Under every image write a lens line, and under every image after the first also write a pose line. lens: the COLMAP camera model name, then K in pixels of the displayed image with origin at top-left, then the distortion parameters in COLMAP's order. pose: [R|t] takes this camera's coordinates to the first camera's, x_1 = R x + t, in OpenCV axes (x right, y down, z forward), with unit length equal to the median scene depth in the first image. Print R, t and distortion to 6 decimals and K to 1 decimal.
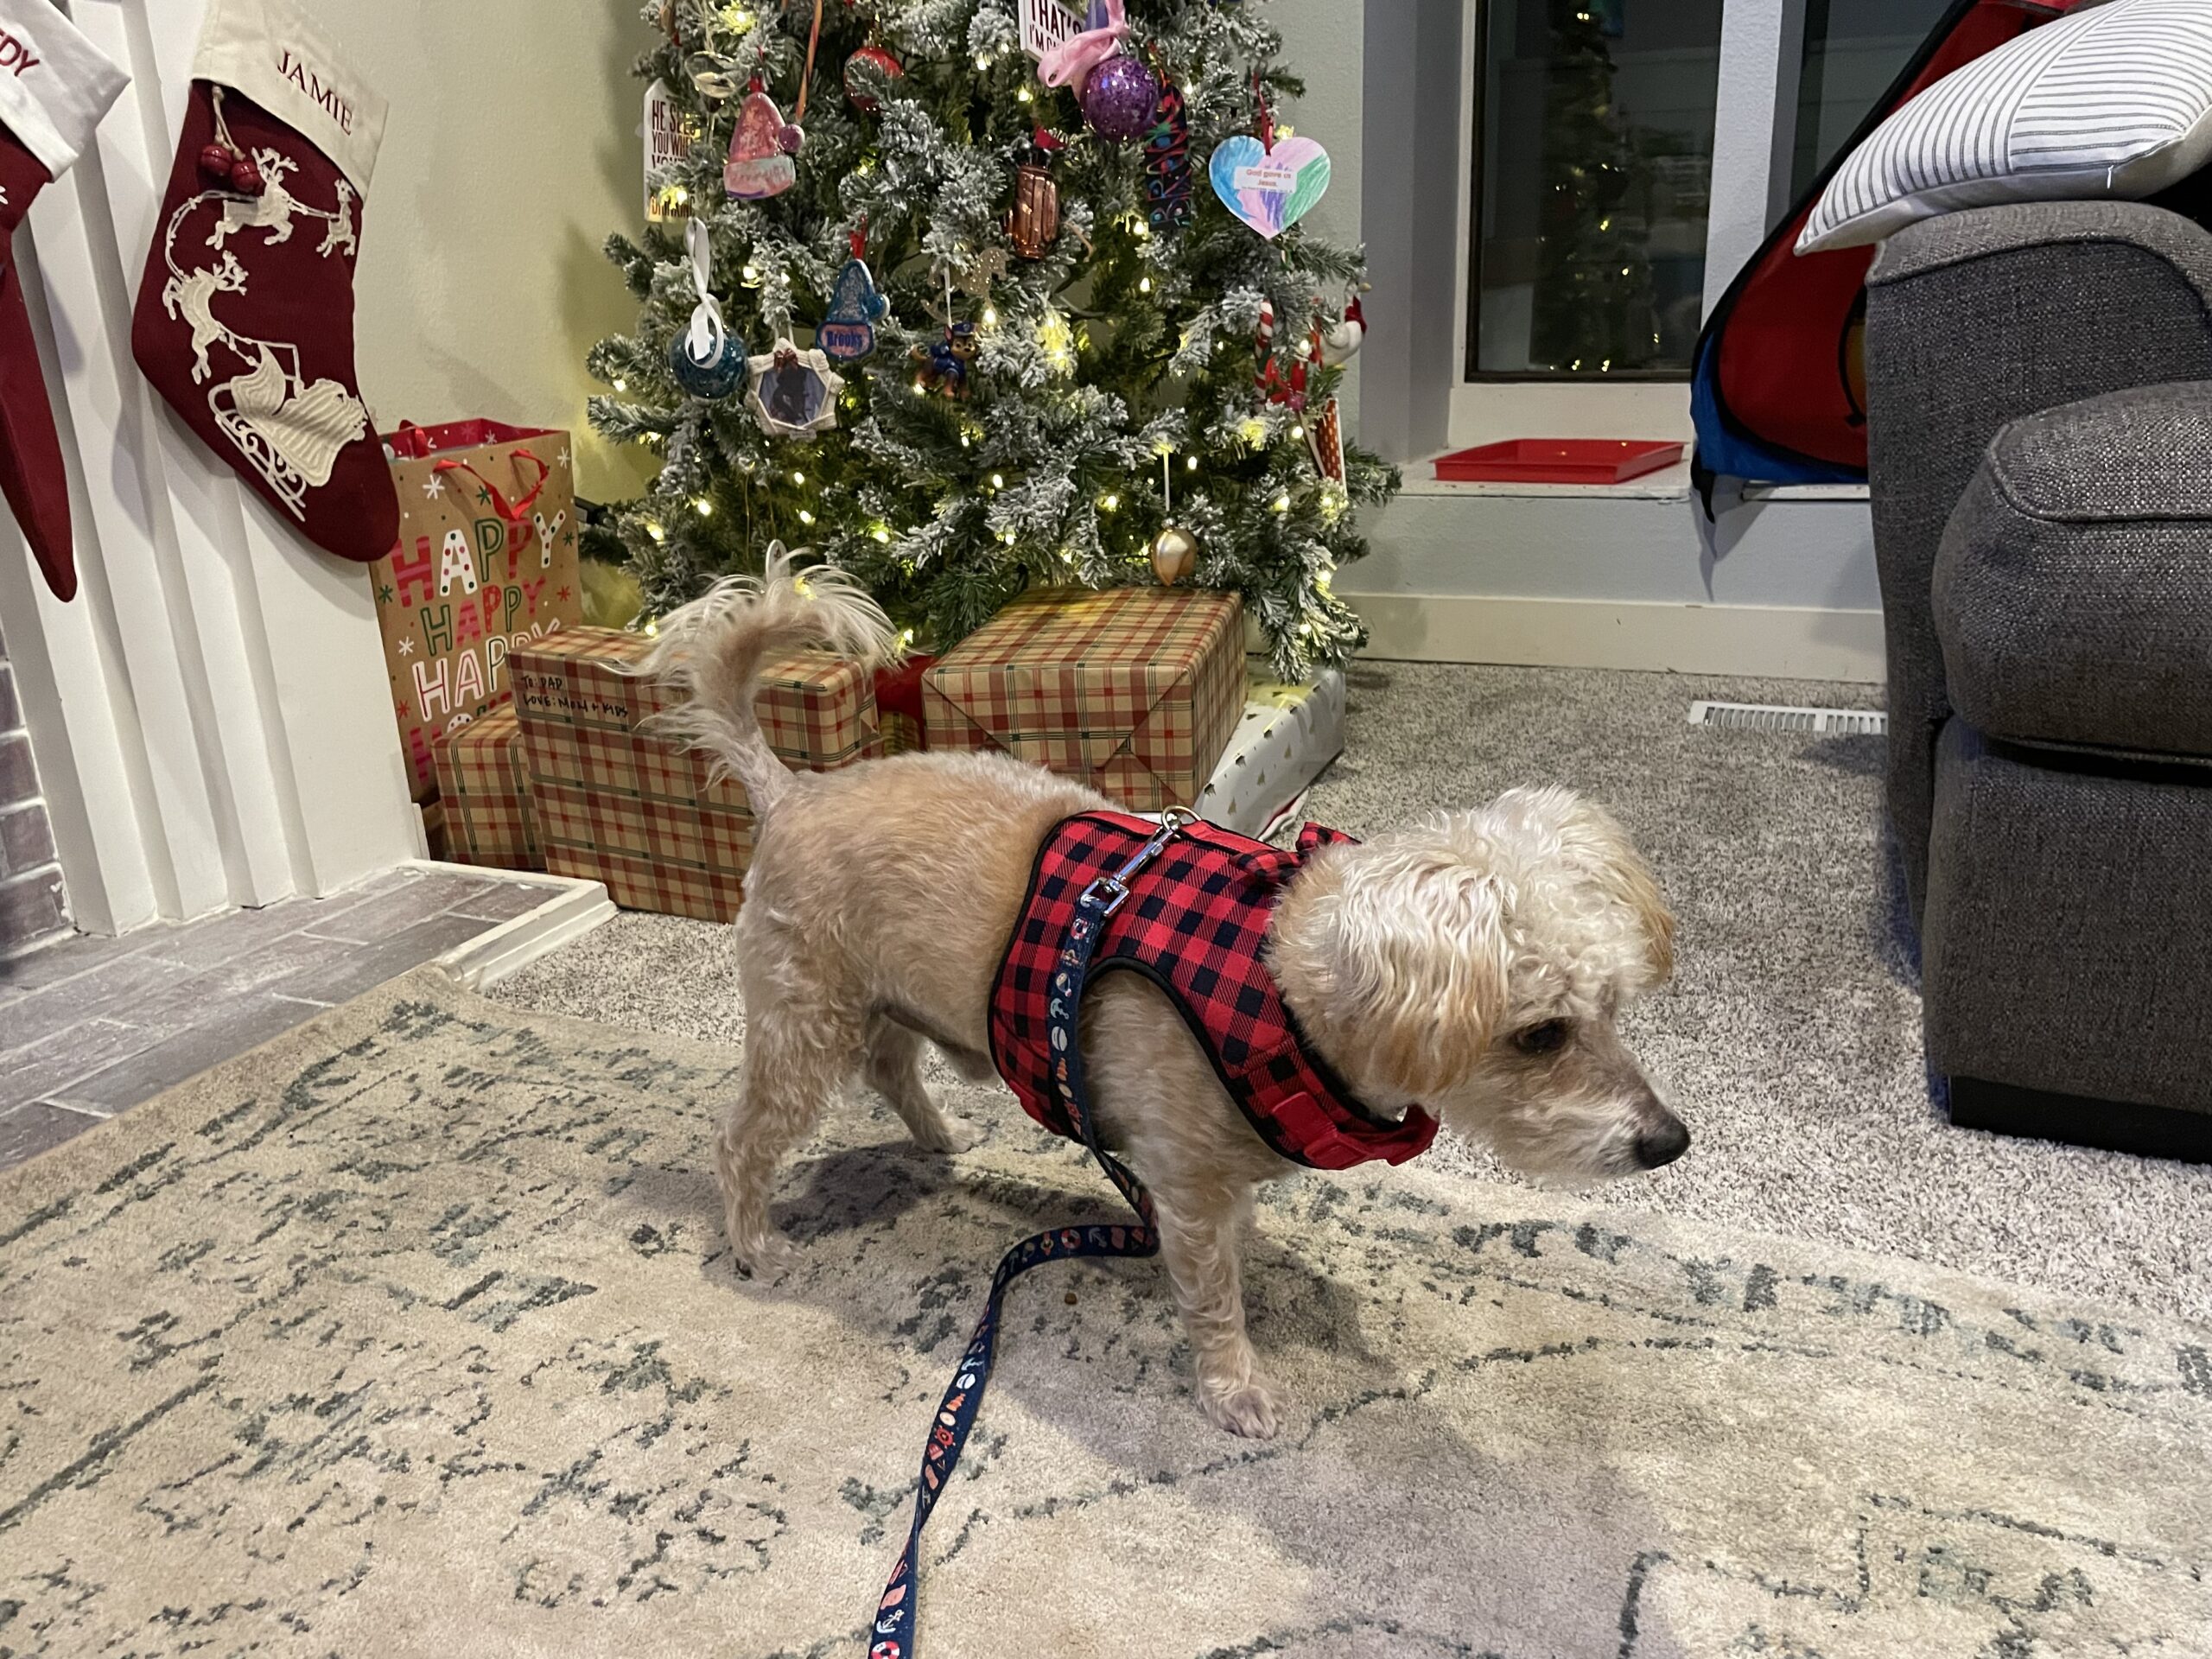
lens RADIAL K [[1645.9, 0, 1112.9], [0, 1645.9, 819.3], [0, 0, 1]] dist [0.086700, -0.105526]
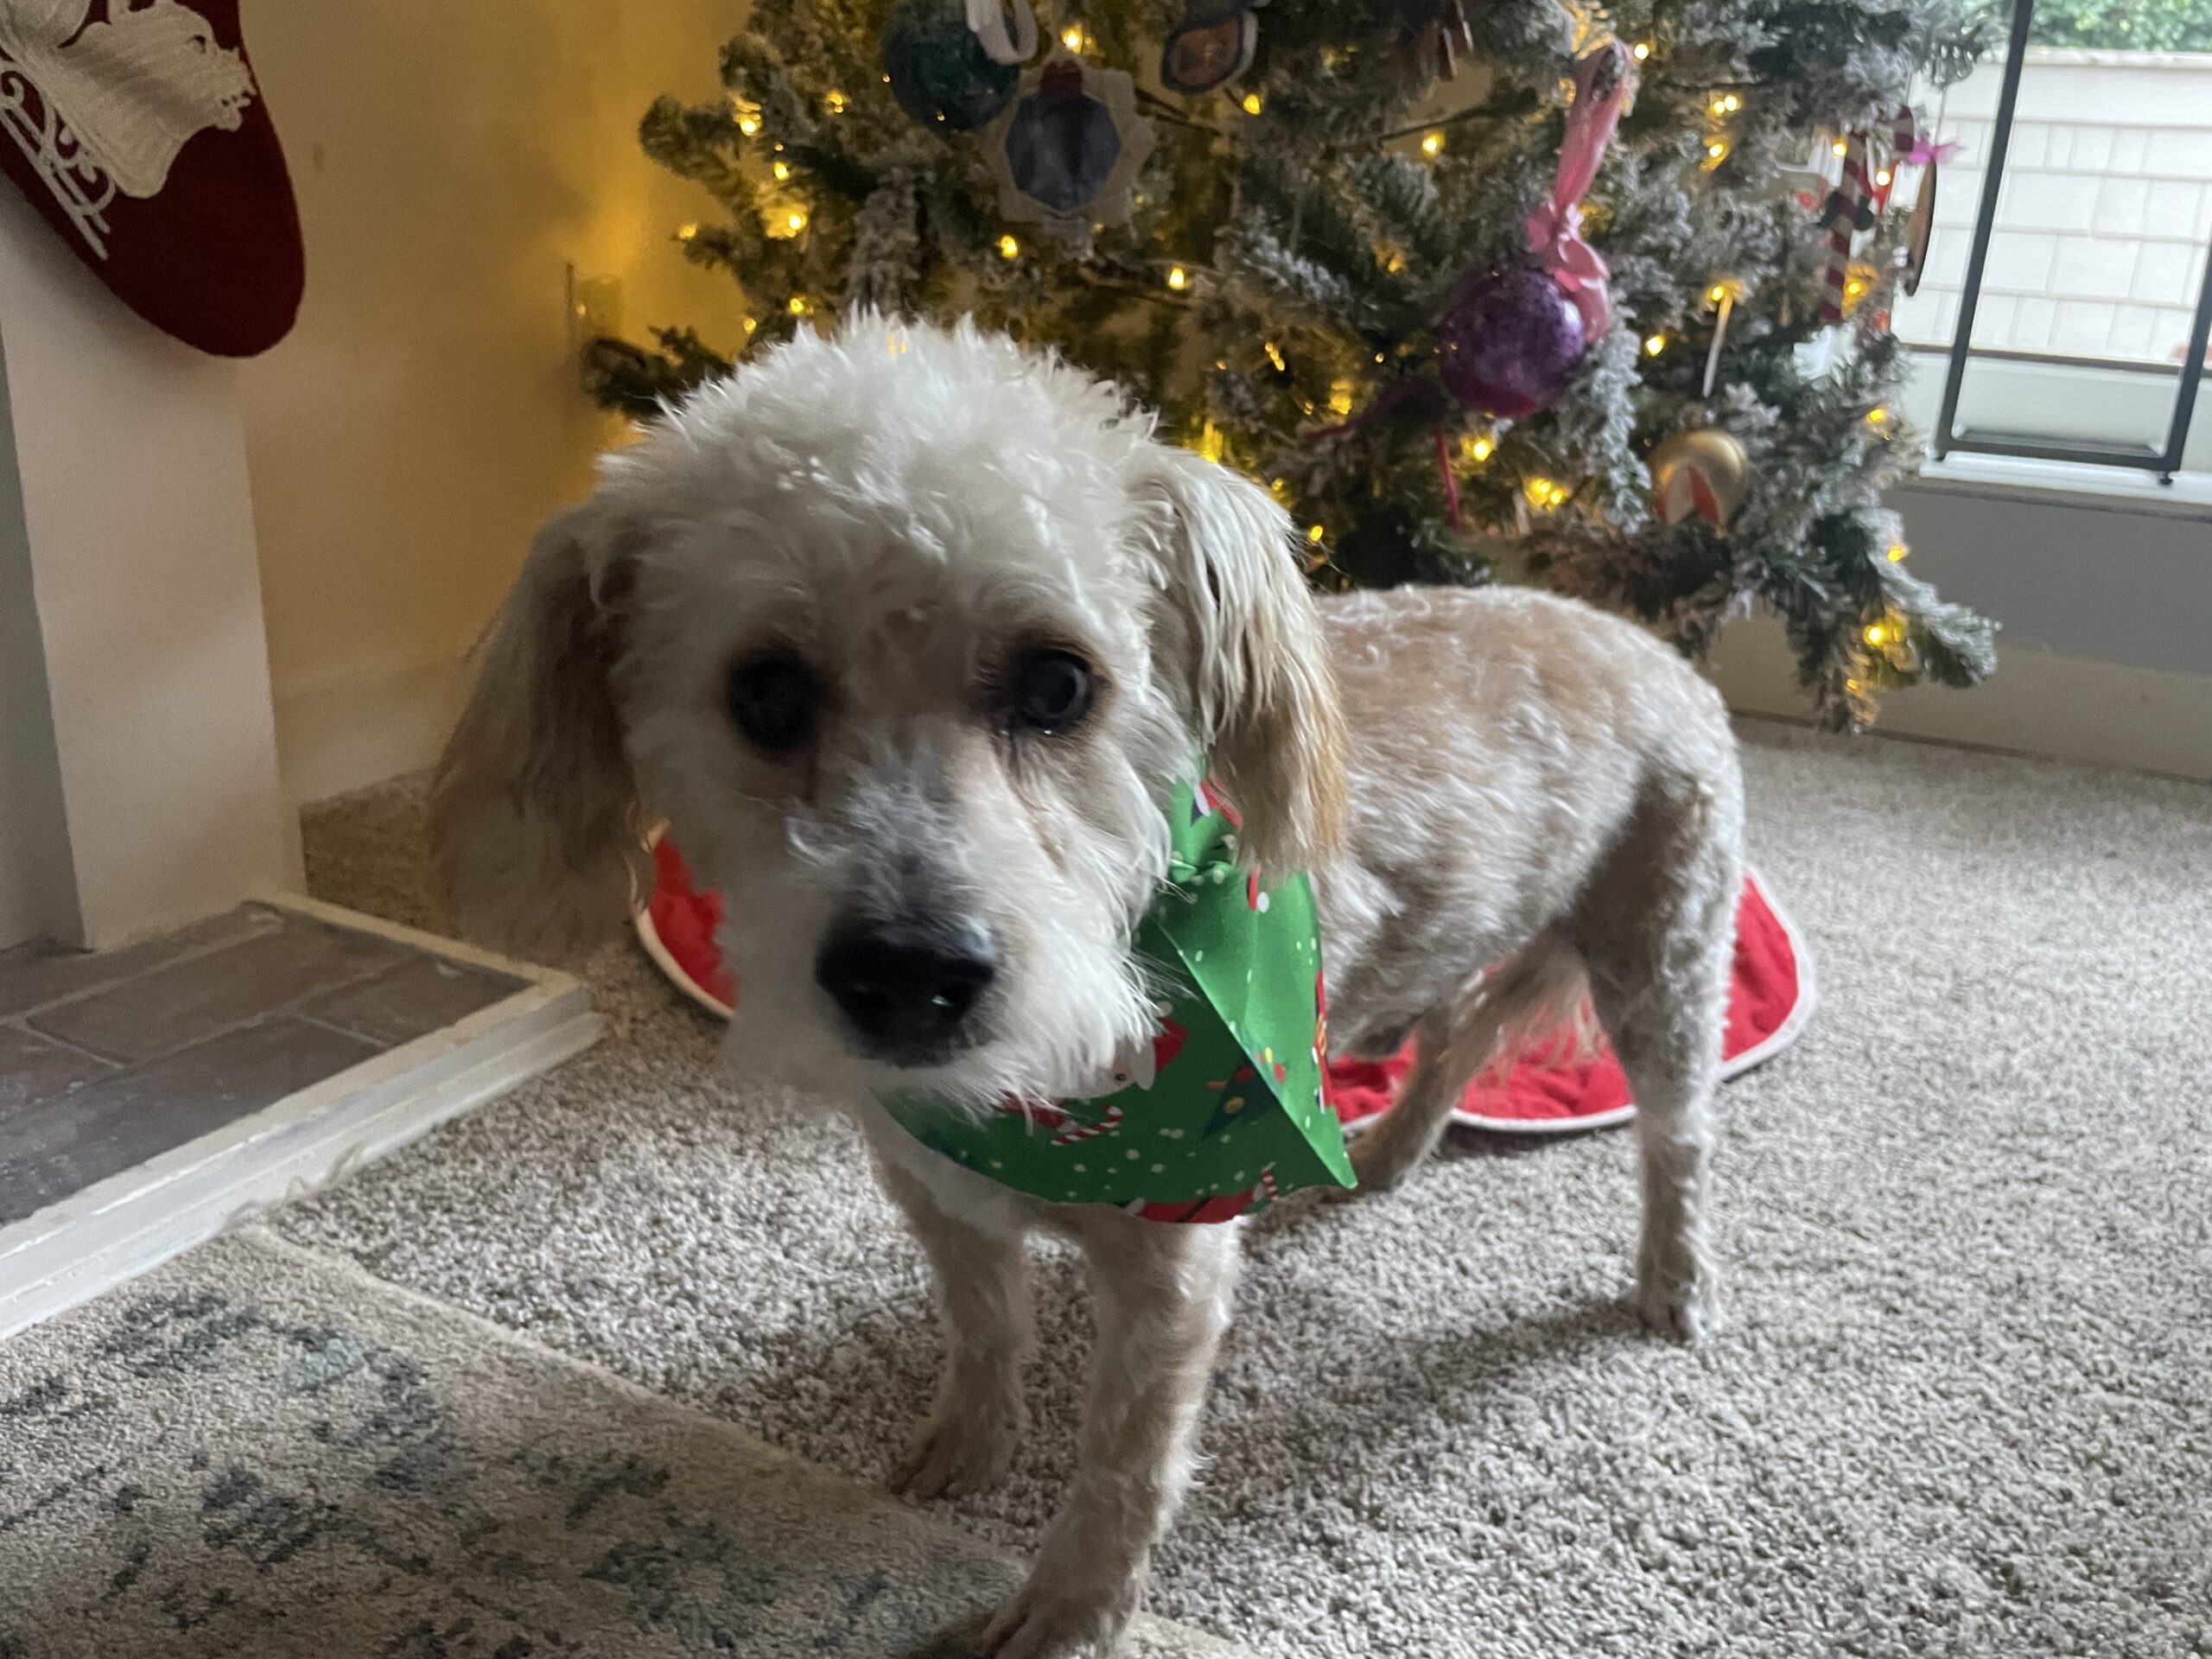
lens RADIAL K [[1691.3, 0, 1104.7], [0, 1691.3, 787.8], [0, 0, 1]] dist [-0.011363, 0.000008]
pose [[0.996017, 0.088830, 0.007654, -0.155505], [-0.088707, 0.995942, -0.015167, -0.031124], [-0.008971, 0.014427, 0.999856, 0.459366]]
